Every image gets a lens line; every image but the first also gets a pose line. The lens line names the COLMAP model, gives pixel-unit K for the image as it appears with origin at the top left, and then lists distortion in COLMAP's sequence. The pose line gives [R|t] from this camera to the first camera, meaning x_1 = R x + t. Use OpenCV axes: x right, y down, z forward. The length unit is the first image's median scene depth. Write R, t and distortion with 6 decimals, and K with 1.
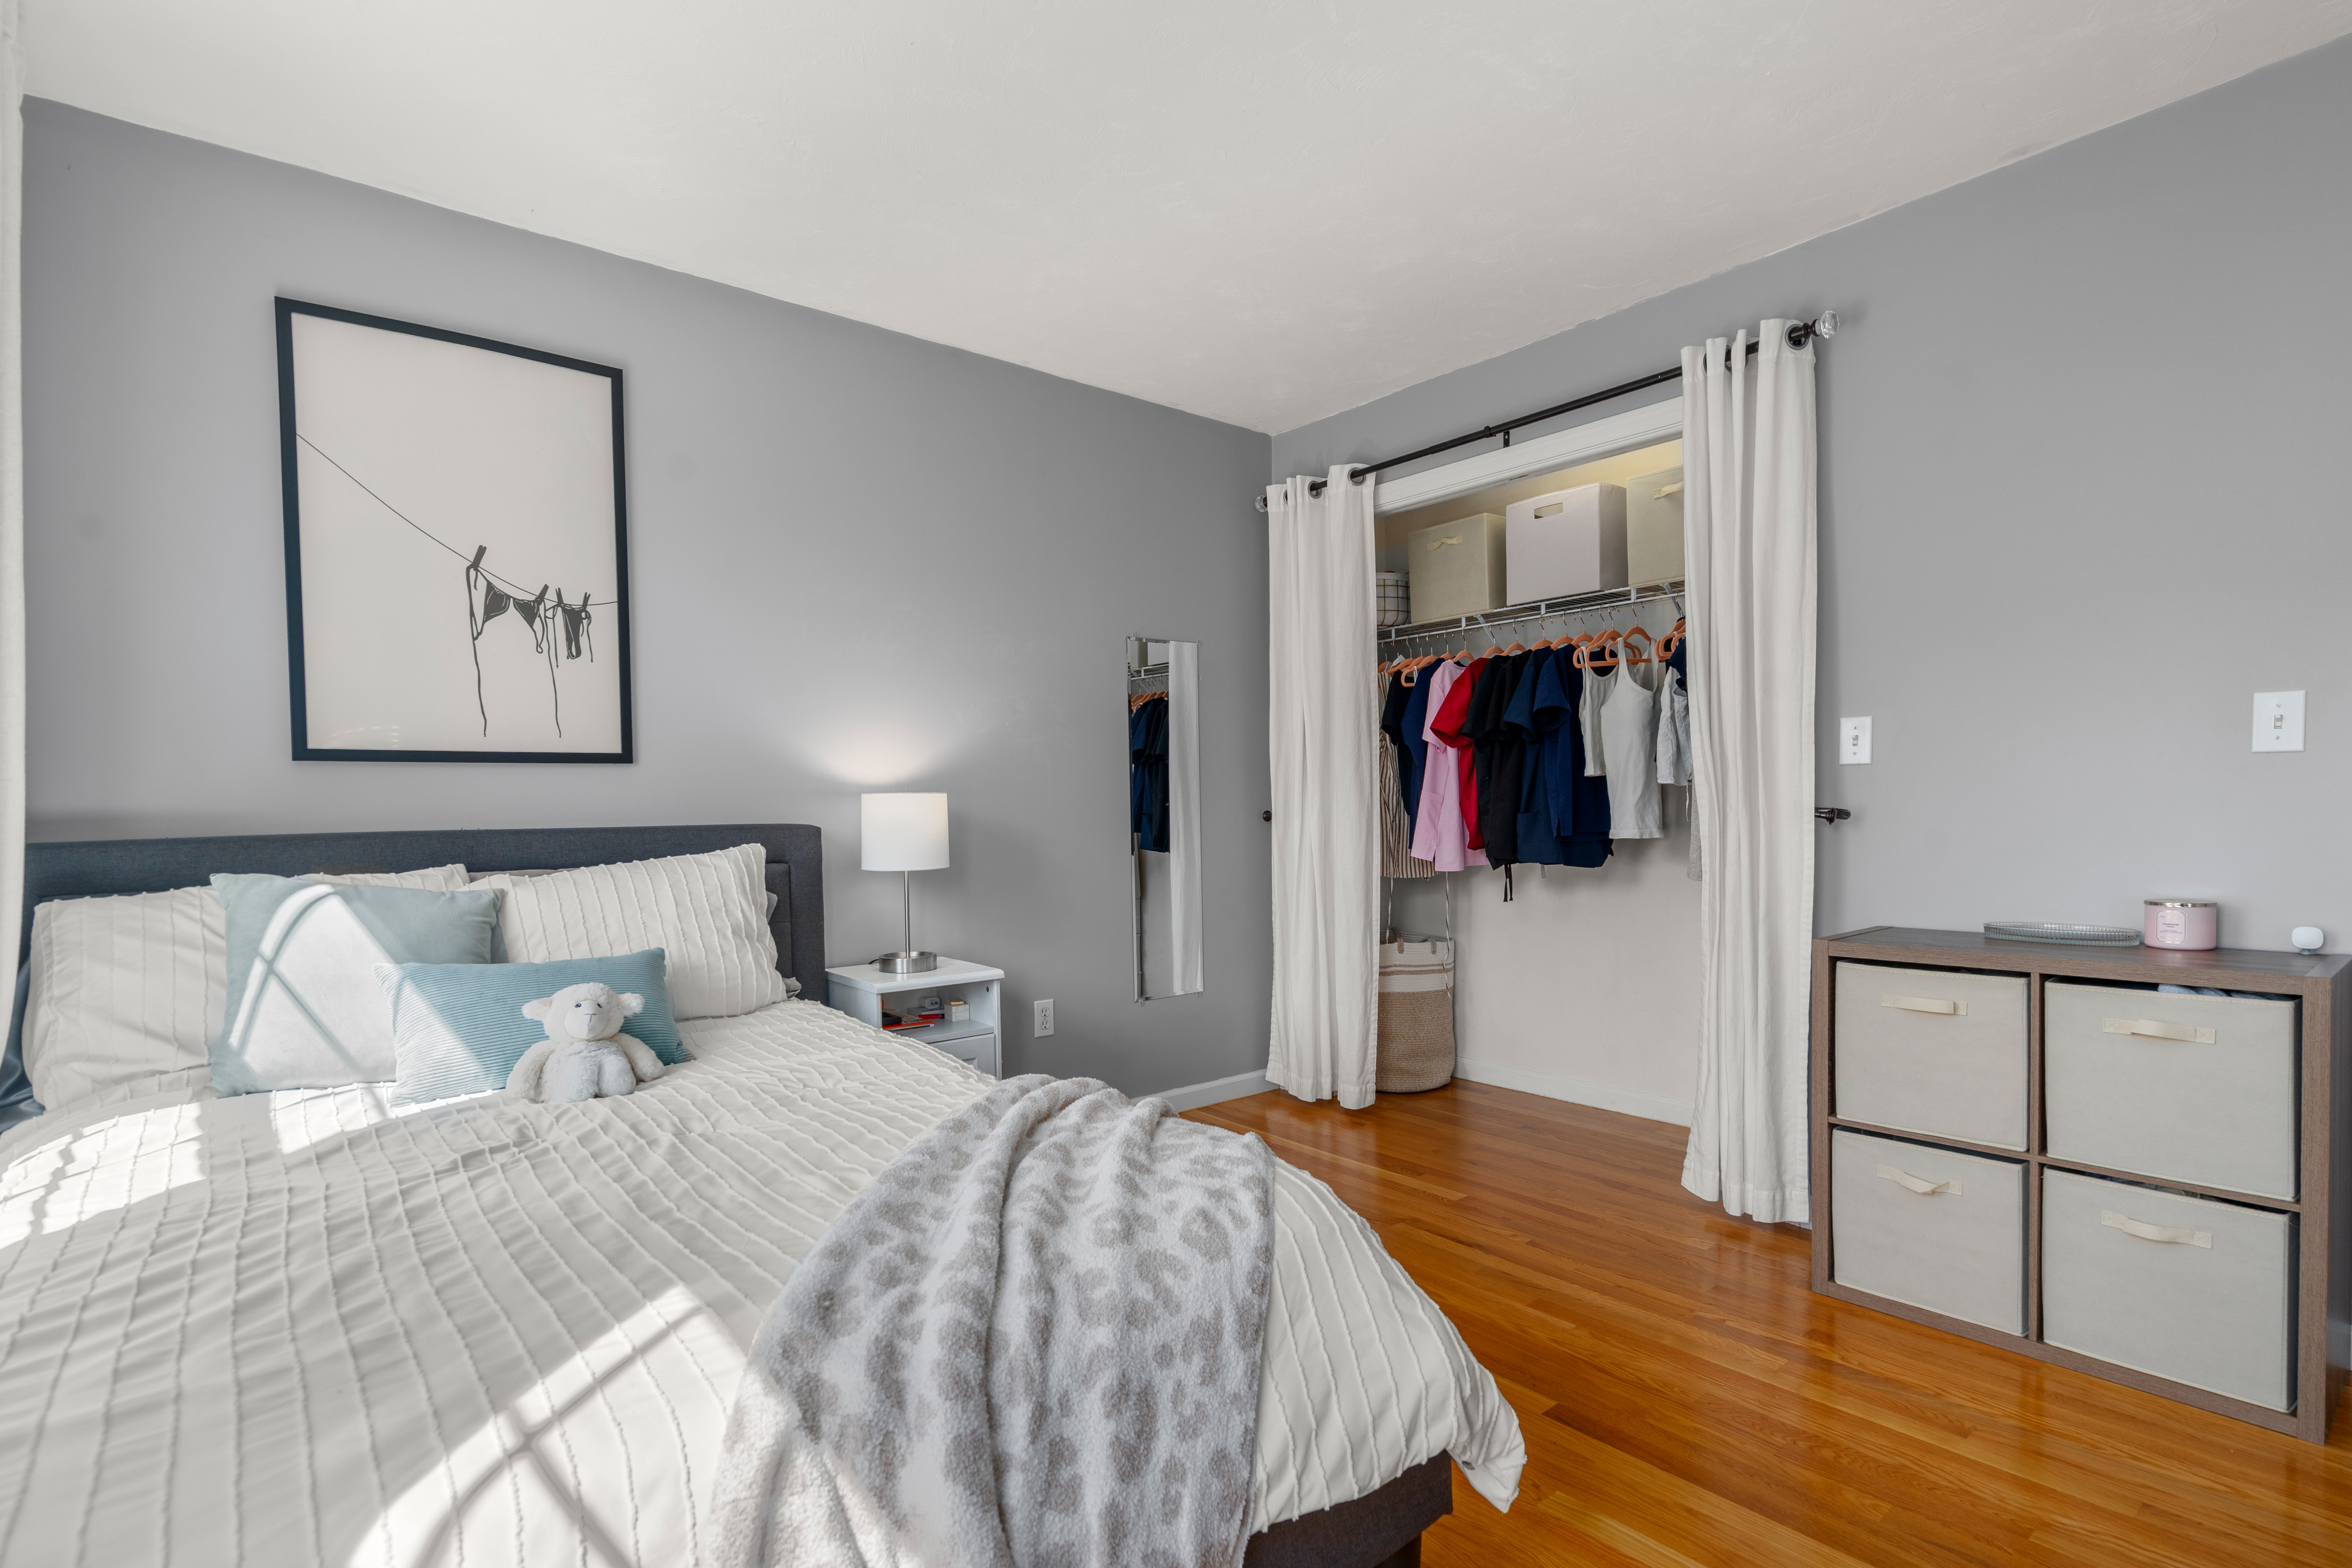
lens RADIAL K [[1097.8, 0, 1170.9], [0, 1097.8, 823.6], [0, 0, 1]] dist [-0.001791, -0.000339]
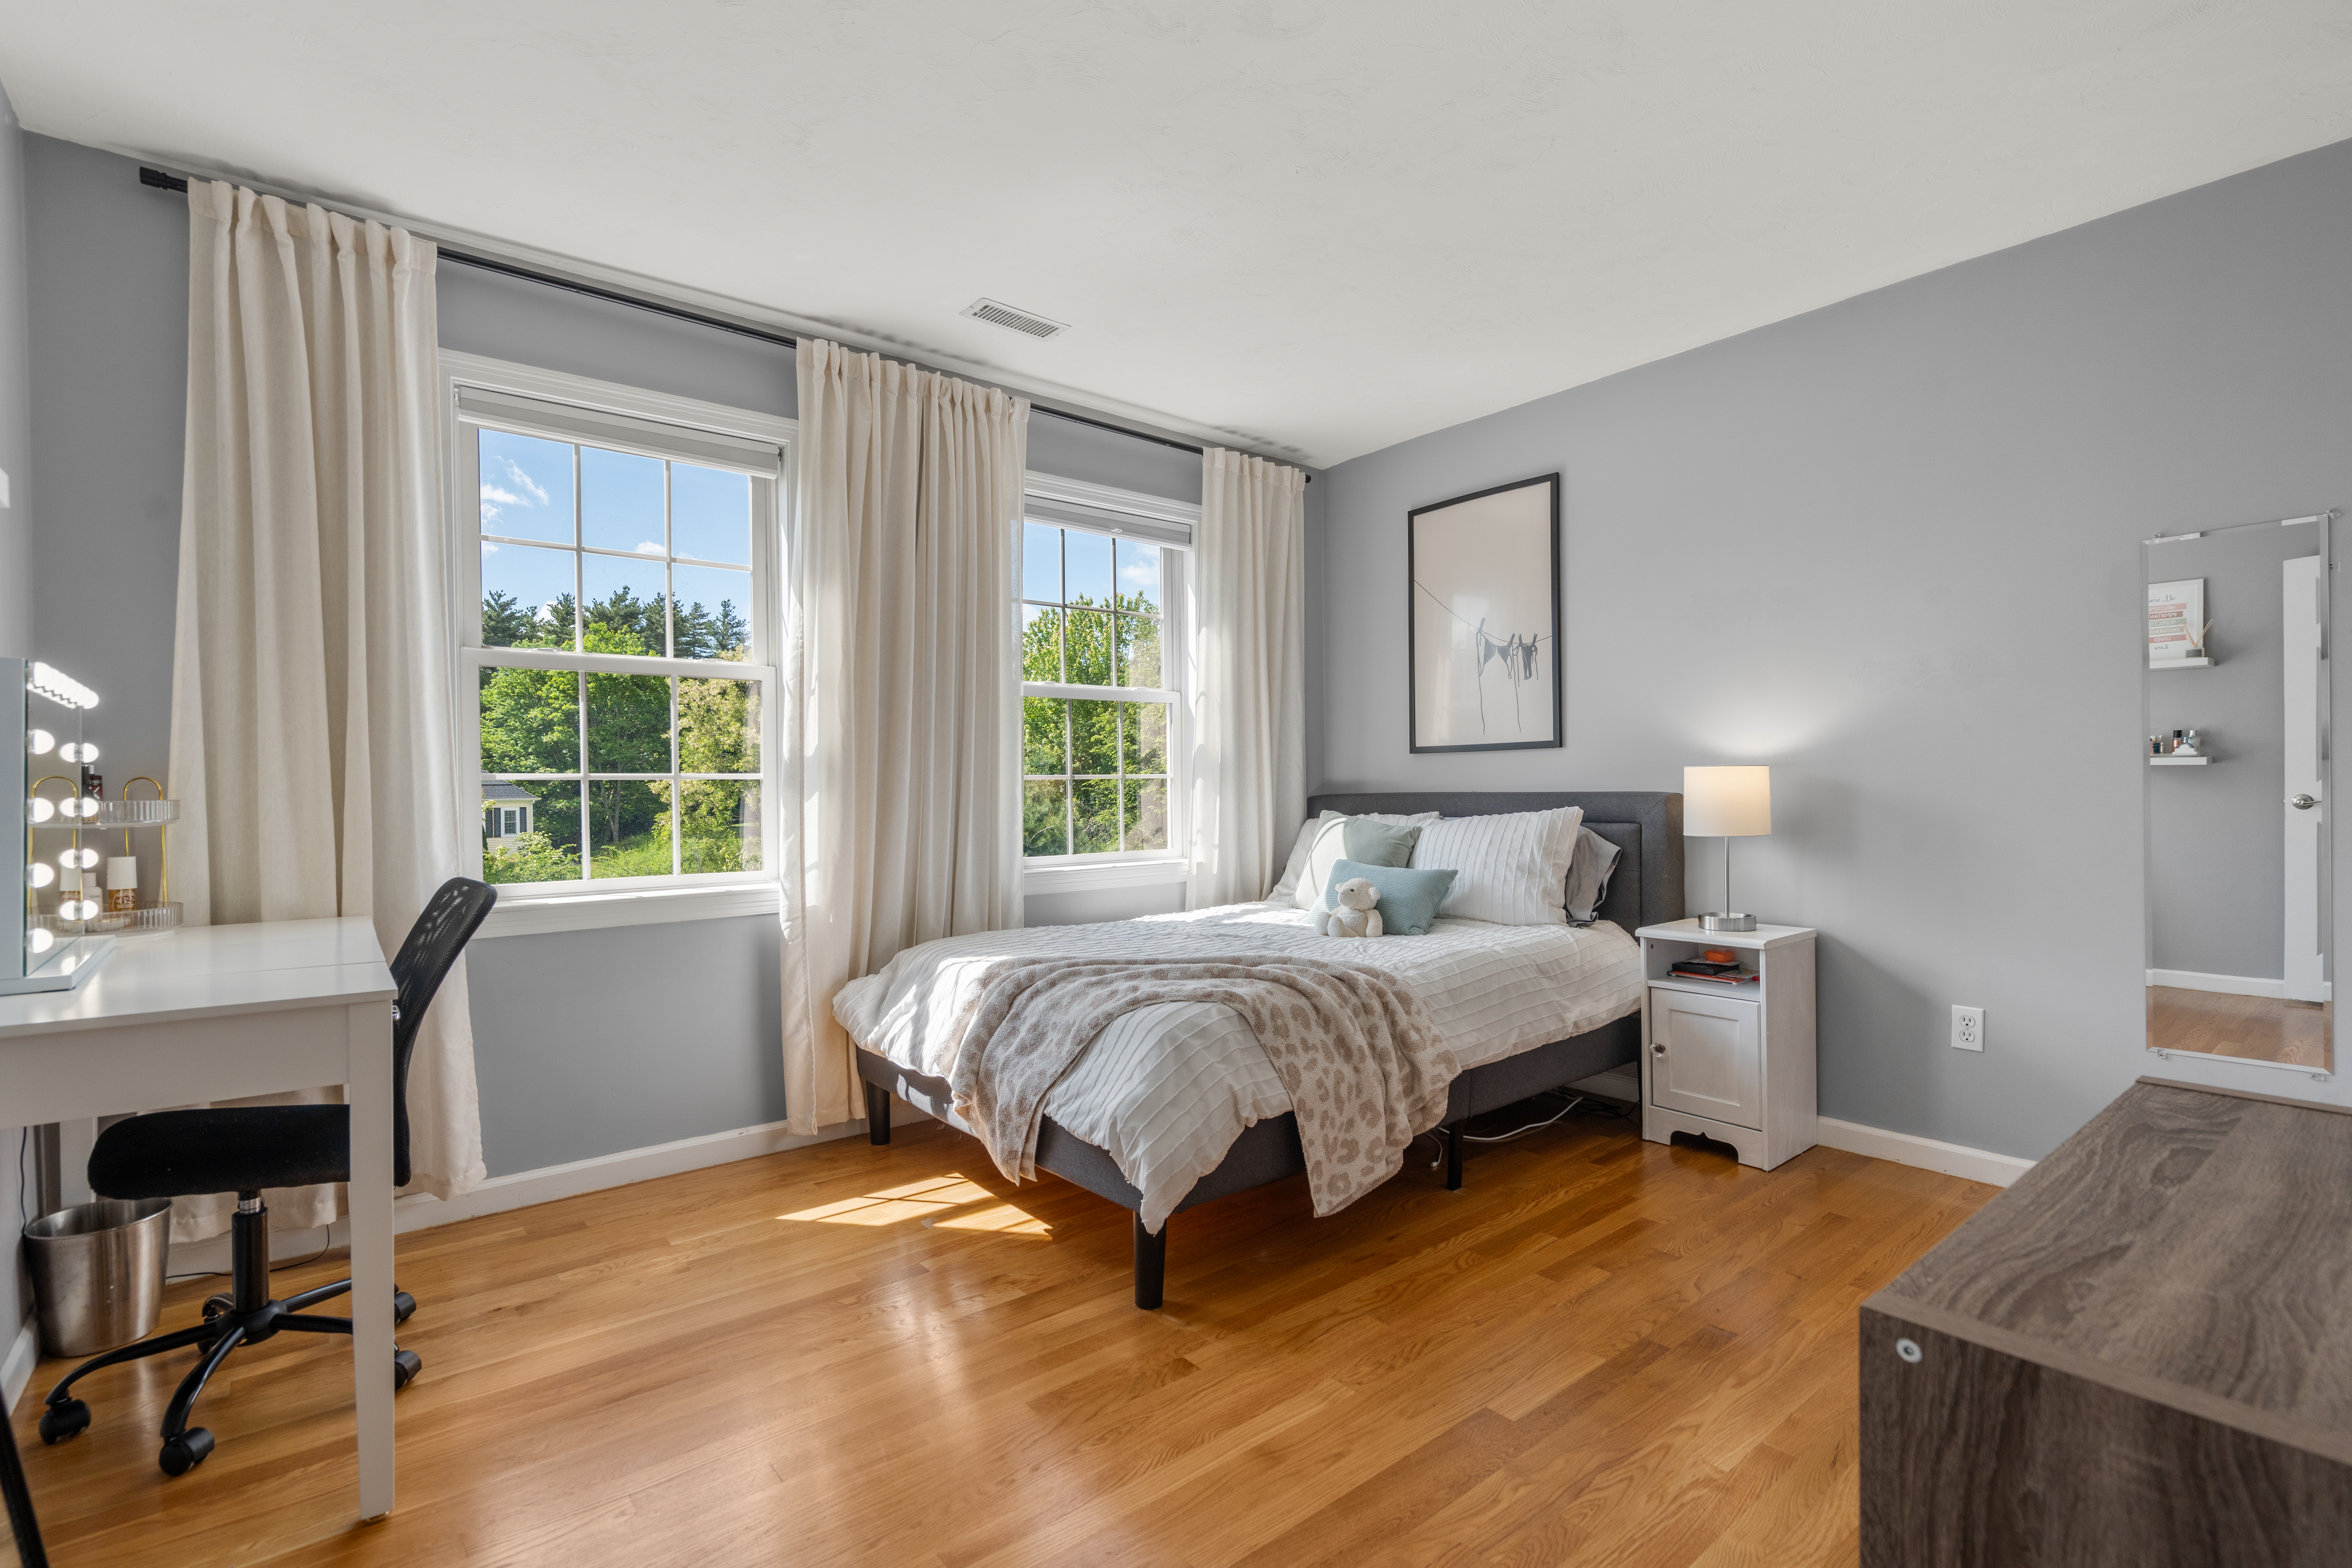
lens RADIAL K [[1081.9, 0, 1178.4], [0, 1081.9, 765.9], [0, 0, 1]] dist [-0.001679, -0.000221]
pose [[0.013399, -0.004794, -0.999899, 0.928048], [-0.005435, 0.999973, -0.004867, -0.021758], [0.999895, 0.005500, 0.013372, 0.501725]]
